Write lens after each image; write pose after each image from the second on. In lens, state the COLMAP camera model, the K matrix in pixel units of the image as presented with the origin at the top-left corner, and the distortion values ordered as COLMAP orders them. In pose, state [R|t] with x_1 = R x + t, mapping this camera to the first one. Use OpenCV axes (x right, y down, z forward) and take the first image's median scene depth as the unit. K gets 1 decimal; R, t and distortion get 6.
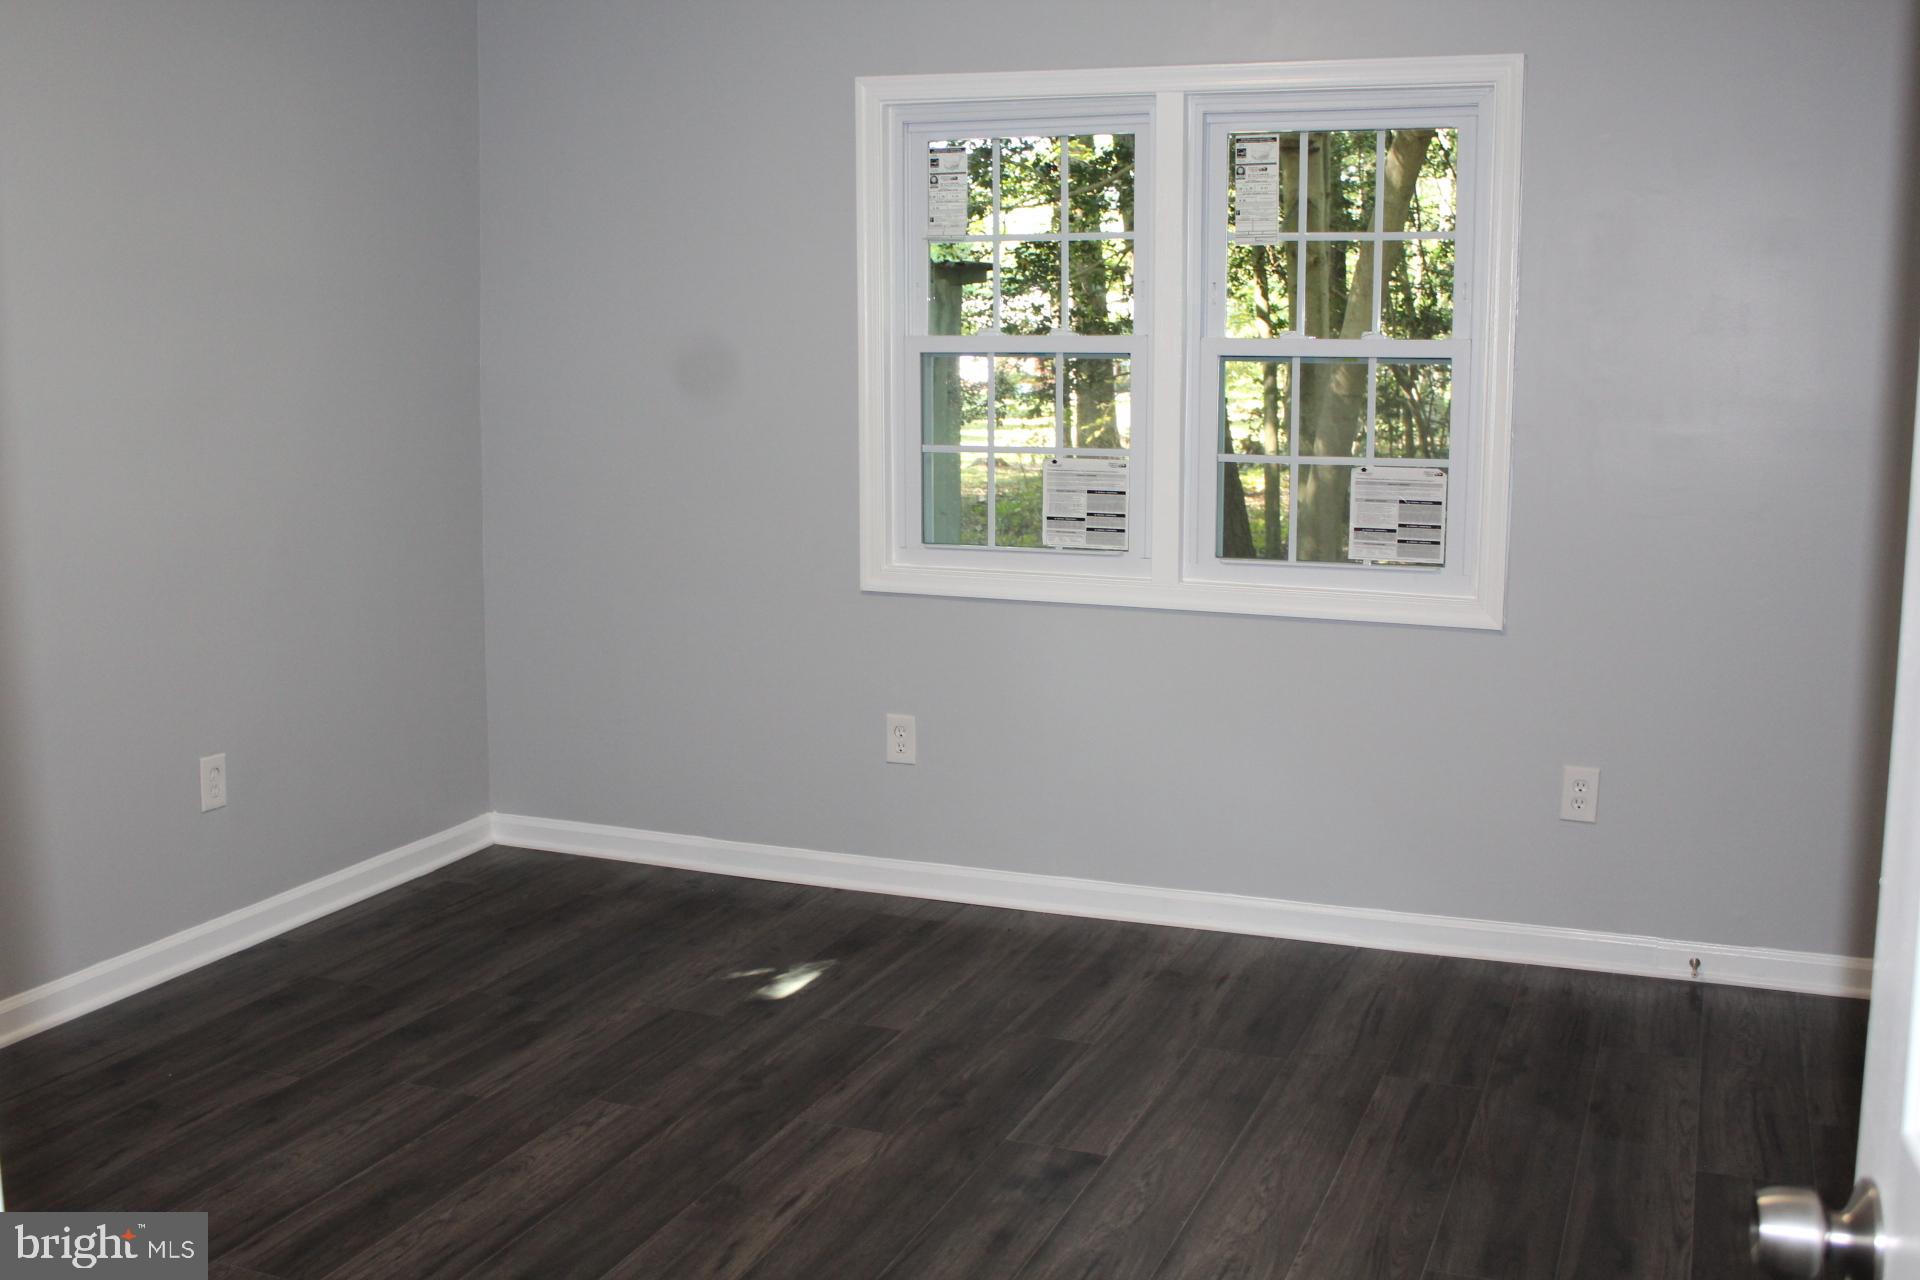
lens RADIAL K [[1952.1, 0, 969.4], [0, 1952.1, 643.8], [0, 0, 1]] dist [-0.136630, 0.152698]
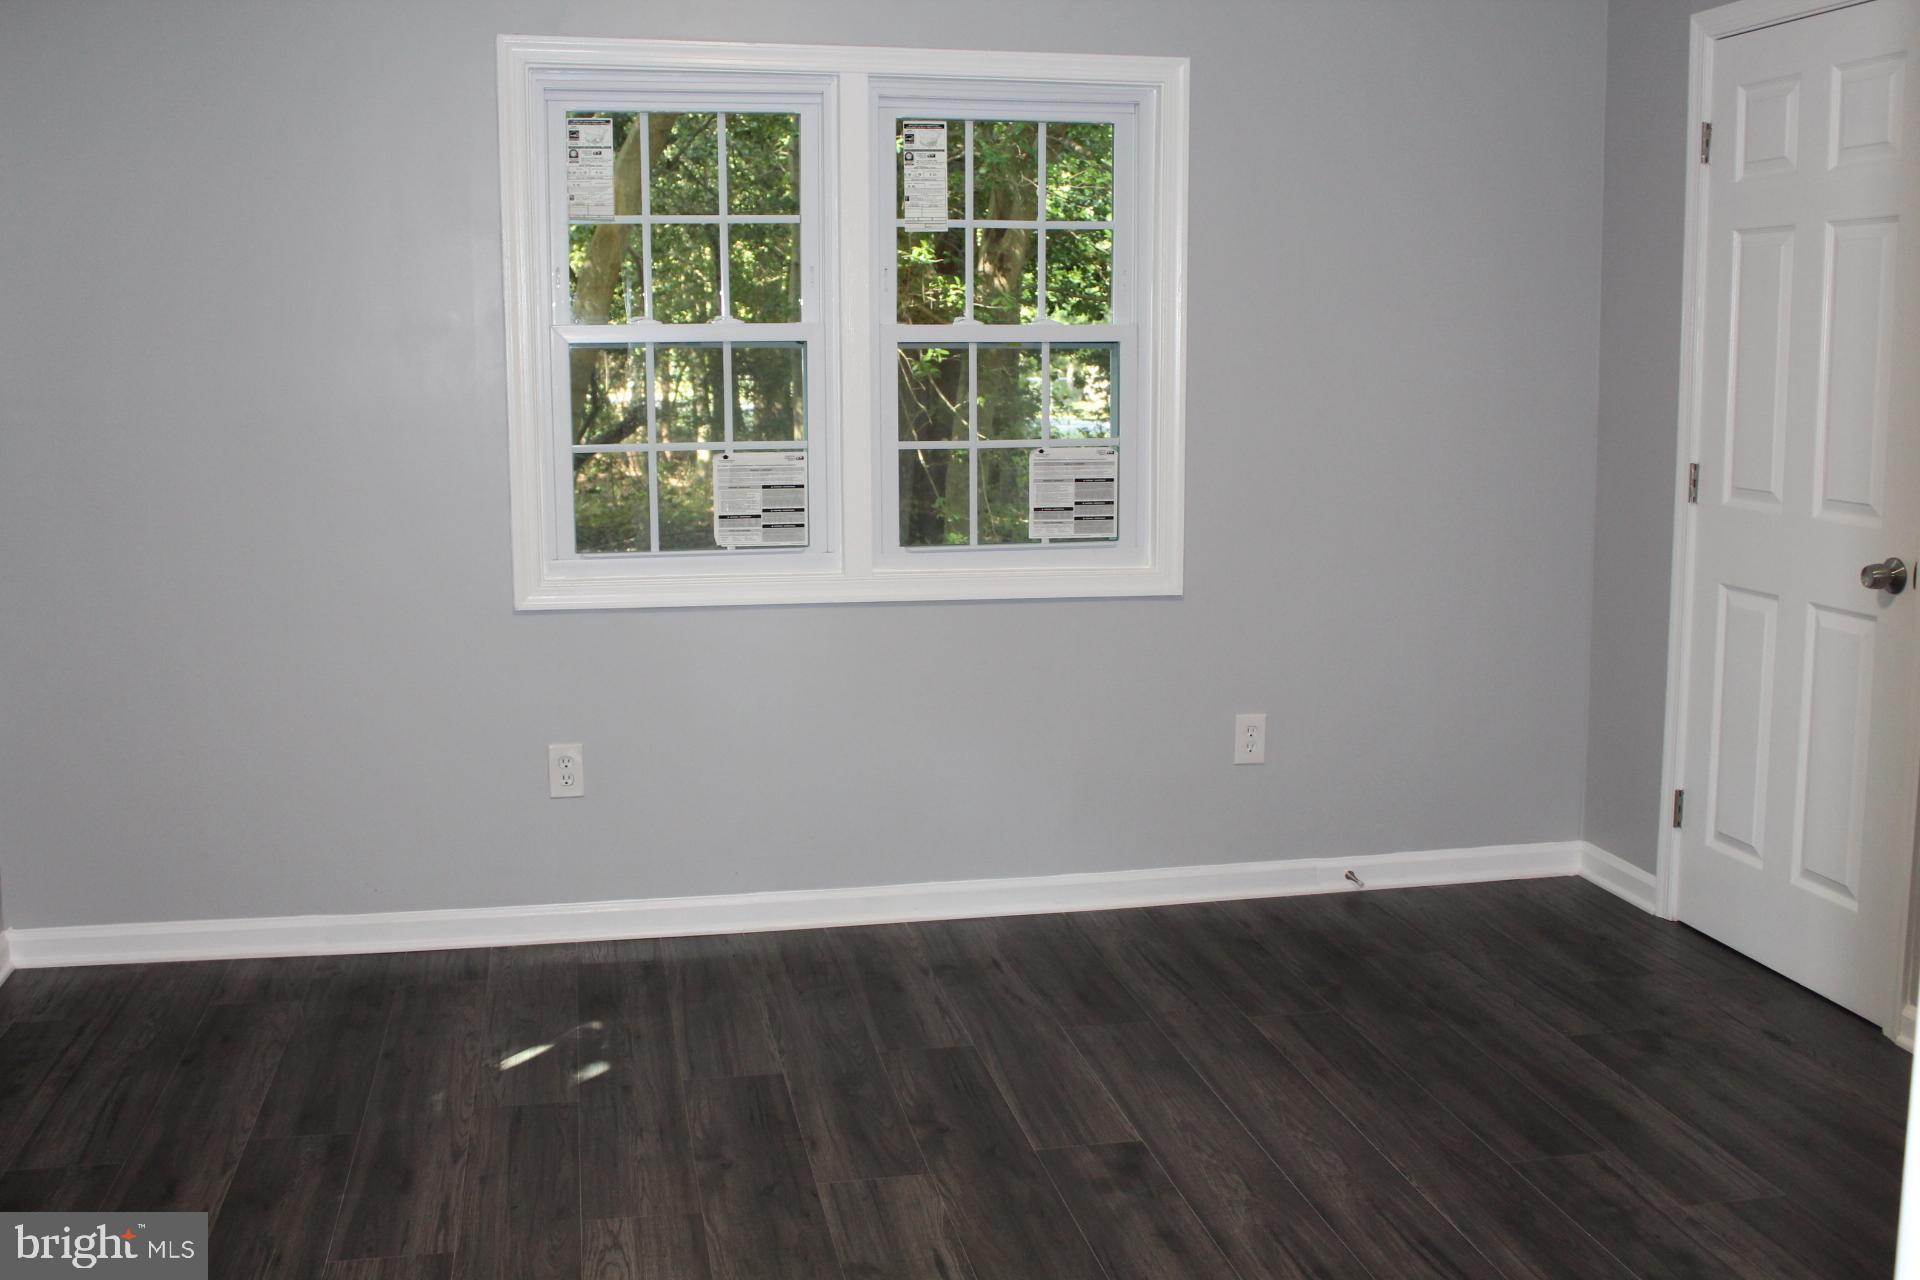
lens RADIAL K [[1952.1, 0, 969.4], [0, 1952.1, 643.8], [0, 0, 1]] dist [-0.136630, 0.152698]
pose [[0.834143, -0.090848, 0.544015, -0.408808], [0.087904, 0.995631, 0.031480, -0.024355], [-0.544499, 0.021562, 0.838485, 0.157539]]
